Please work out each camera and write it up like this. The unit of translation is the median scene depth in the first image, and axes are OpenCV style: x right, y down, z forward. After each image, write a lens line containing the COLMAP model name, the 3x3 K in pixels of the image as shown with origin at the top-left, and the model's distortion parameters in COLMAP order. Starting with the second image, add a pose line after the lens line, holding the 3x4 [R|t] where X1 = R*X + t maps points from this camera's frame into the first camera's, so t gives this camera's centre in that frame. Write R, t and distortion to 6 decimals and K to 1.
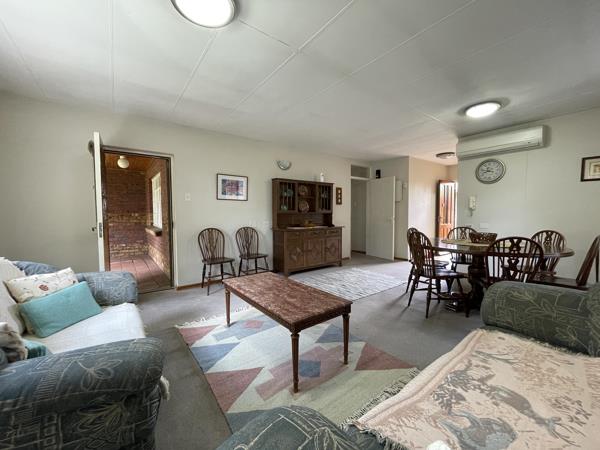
lens RADIAL K [[243.3, 0, 300.8], [0, 243.3, 223.9], [0, 0, 1]] dist [0.000461, -0.000714]
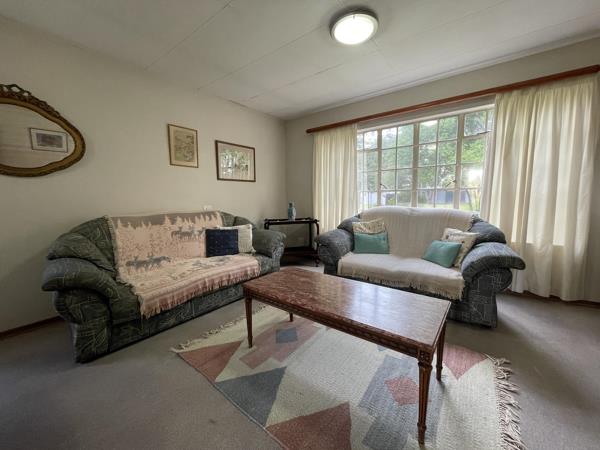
lens RADIAL K [[243.3, 0, 299.2], [0, 243.3, 225.0], [0, 0, 1]] dist [0.000461, -0.000714]
pose [[-0.967533, 0.042980, -0.249063, 0.195964], [0.005437, 0.988746, 0.149502, -0.047786], [0.252686, 0.143294, -0.956879, 1.724509]]
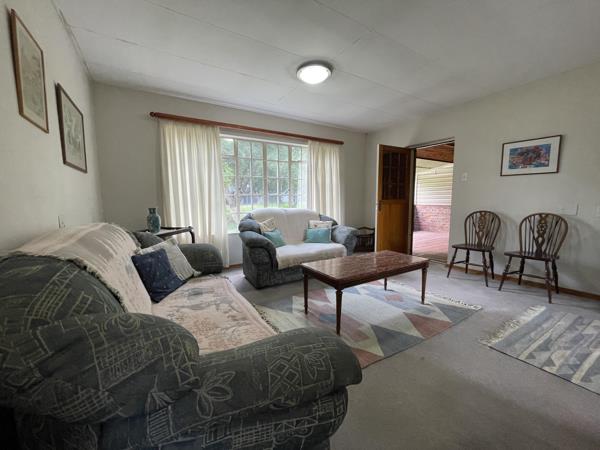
lens RADIAL K [[243.3, 0, 298.9], [0, 243.3, 223.3], [0, 0, 1]] dist [0.000461, -0.000714]
pose [[-0.105085, 0.102286, -0.989189, 1.079824], [-0.031036, 0.993874, 0.106068, -0.019119], [0.993979, 0.041847, -0.101267, 0.826424]]
